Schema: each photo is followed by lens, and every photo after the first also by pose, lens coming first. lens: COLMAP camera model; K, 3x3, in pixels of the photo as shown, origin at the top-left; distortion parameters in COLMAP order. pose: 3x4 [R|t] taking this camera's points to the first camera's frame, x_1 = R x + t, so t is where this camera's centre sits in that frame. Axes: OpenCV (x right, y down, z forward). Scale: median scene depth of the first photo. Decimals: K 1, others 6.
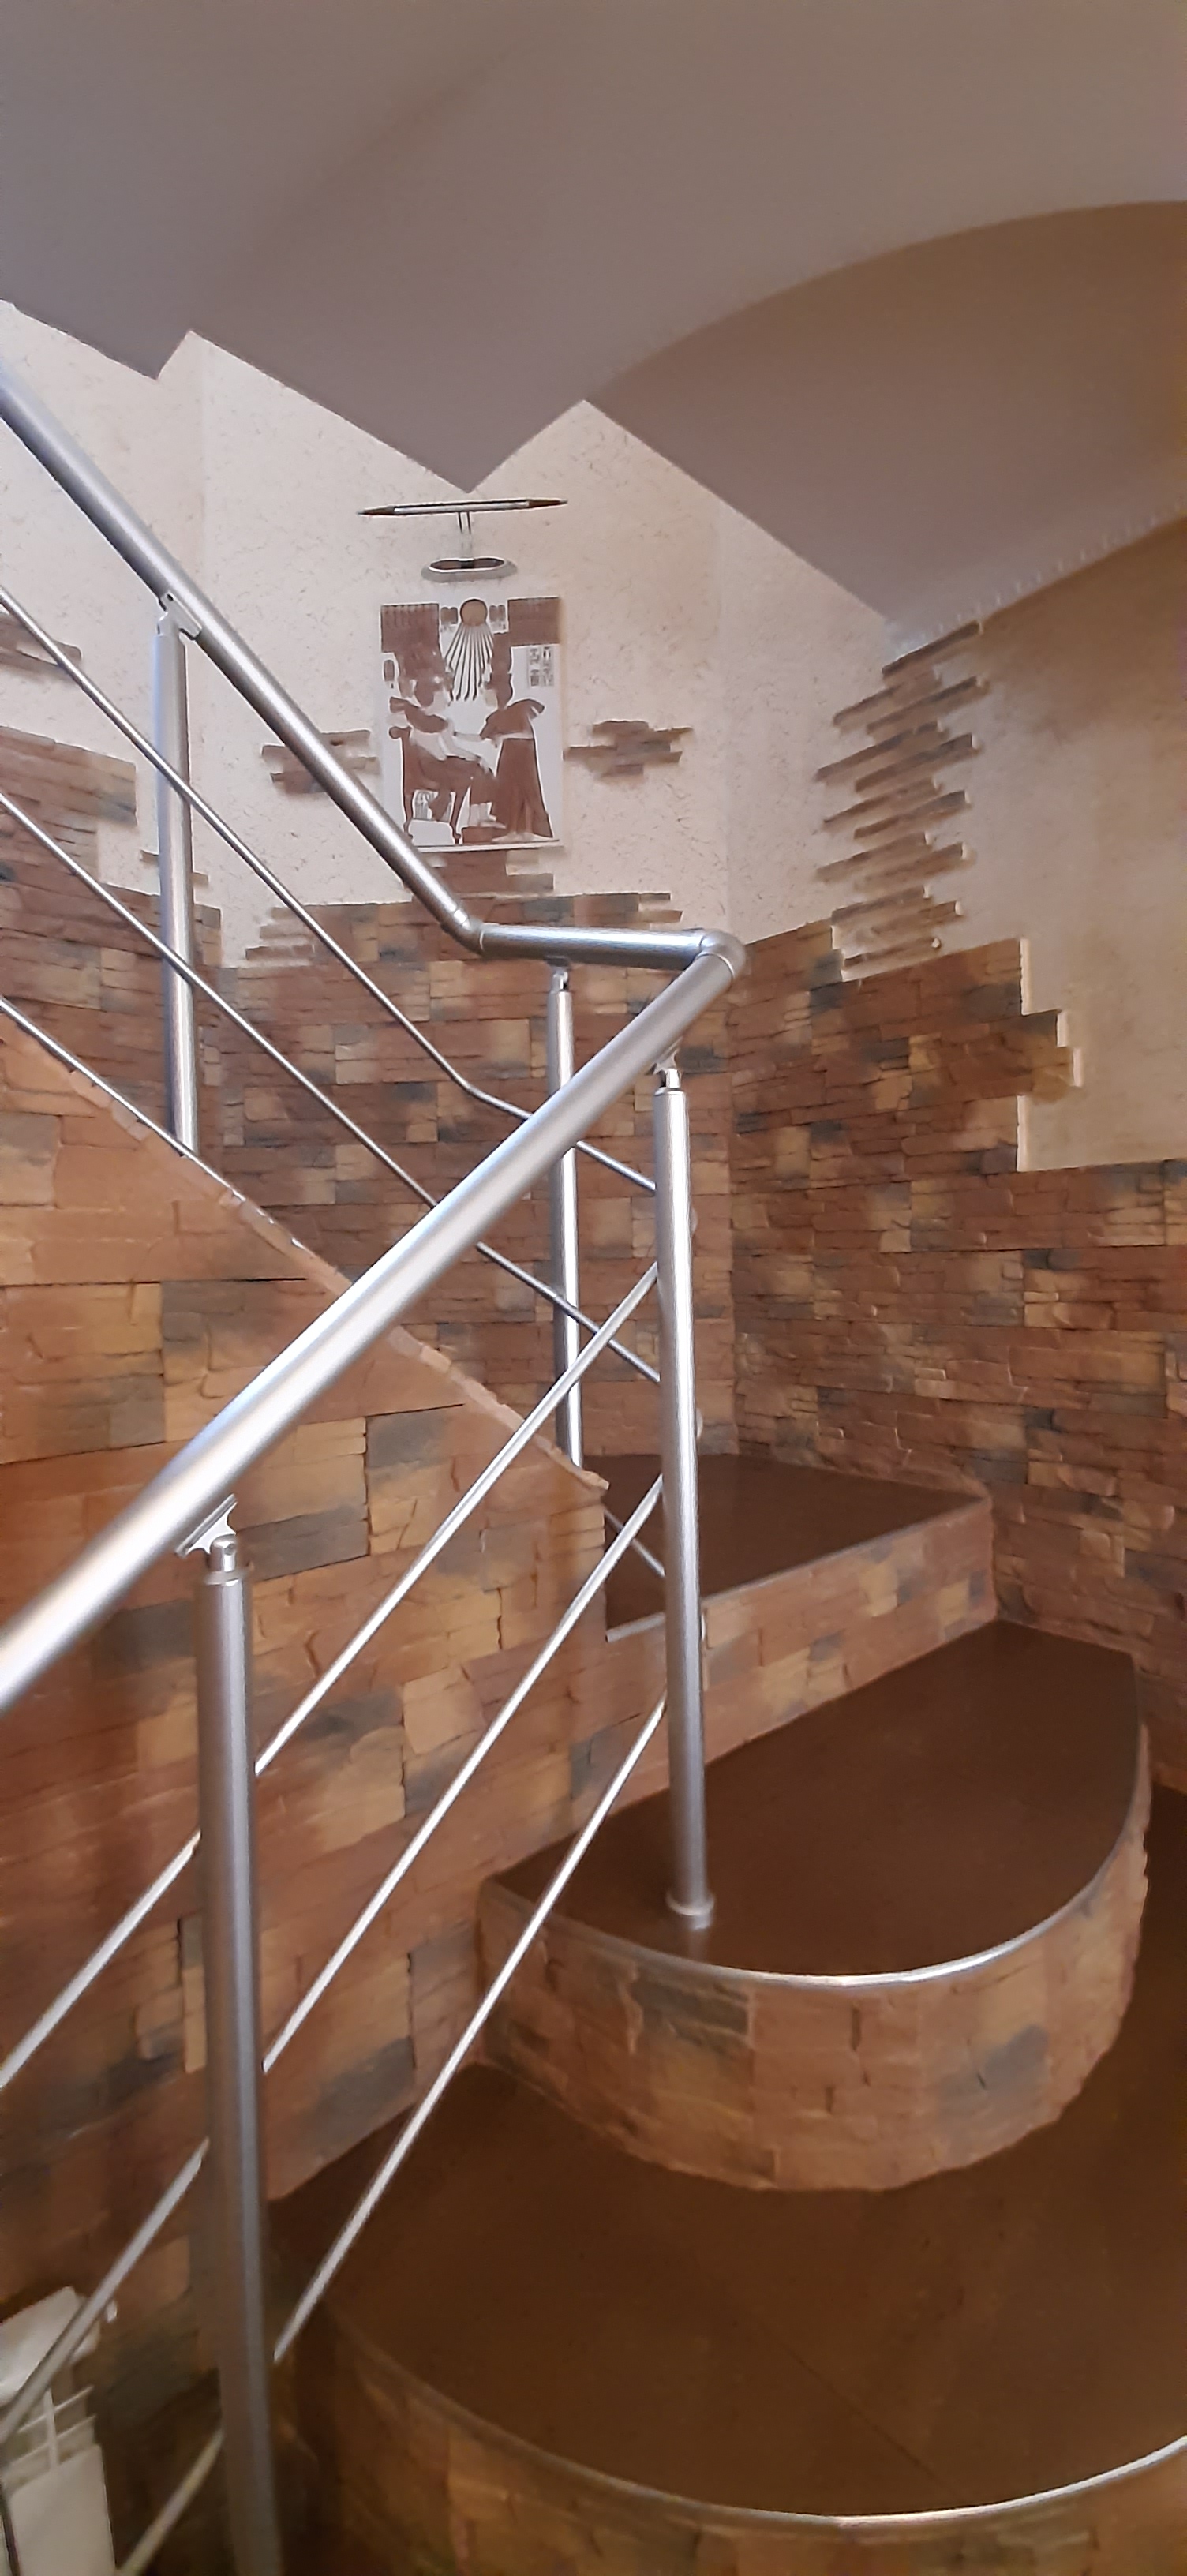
lens RADIAL K [[981.4, 0, 589.9], [0, 981.4, 1234.2], [0, 0, 1]] dist [0.016361, -0.015121]
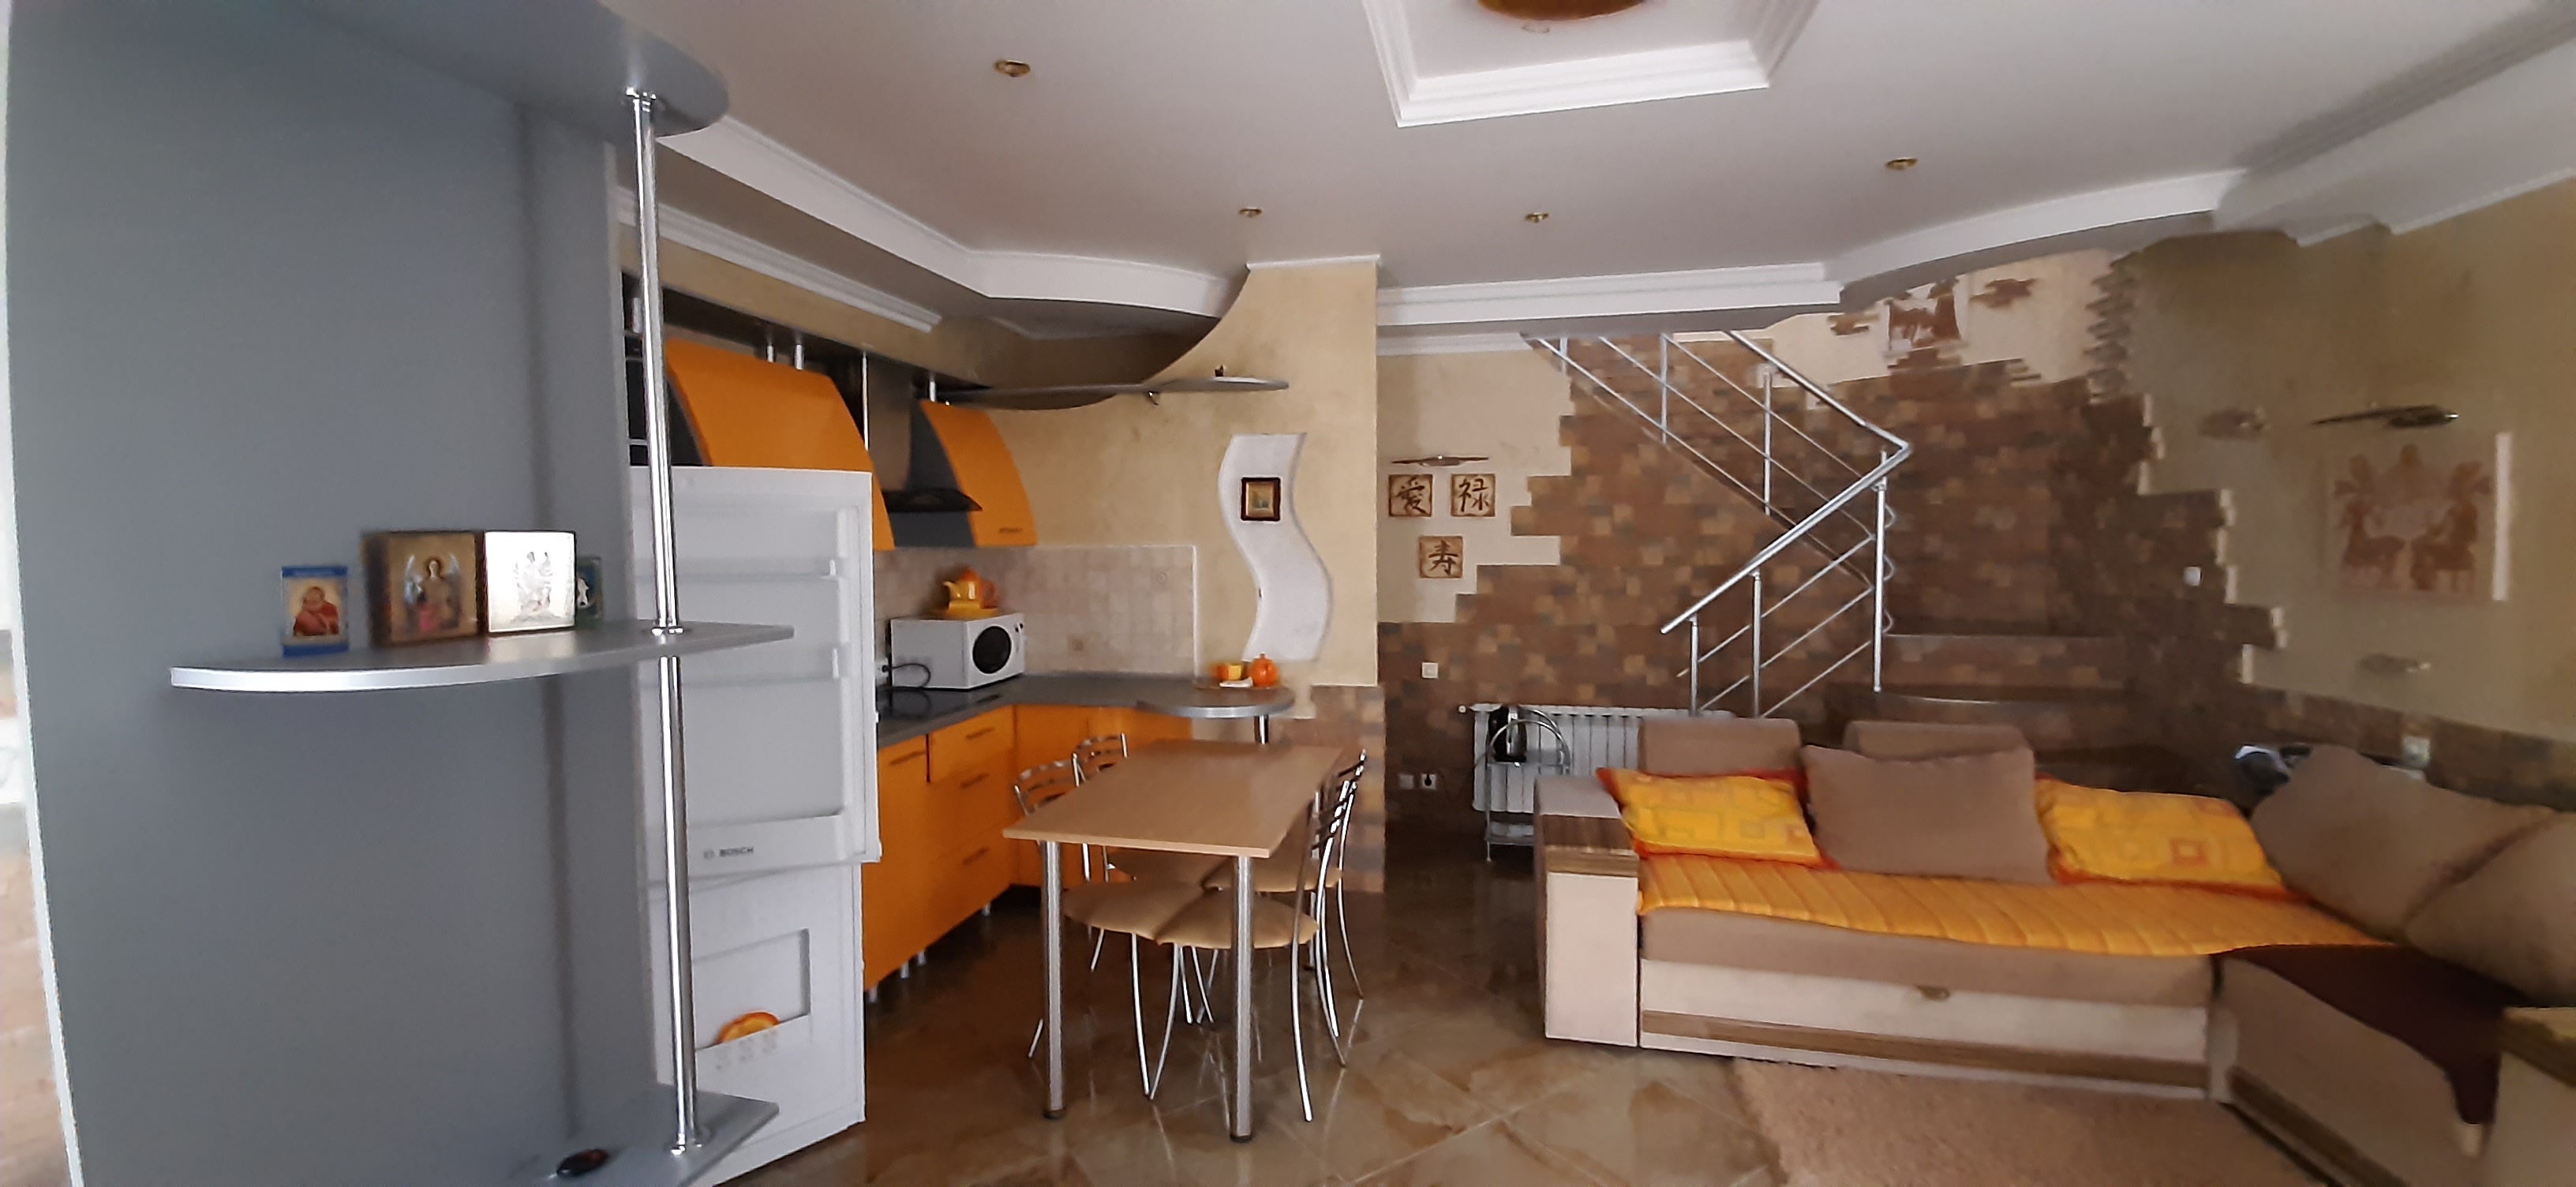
lens RADIAL K [[981.4, 0, 1288.0], [0, 981.4, 593.5], [0, 0, 1]] dist [0.016361, -0.015121]
pose [[0.601283, 0.066257, -0.796284, 0.927357], [-0.005246, 0.996862, 0.078985, -0.005433], [0.799019, -0.043315, 0.599744, -1.689587]]
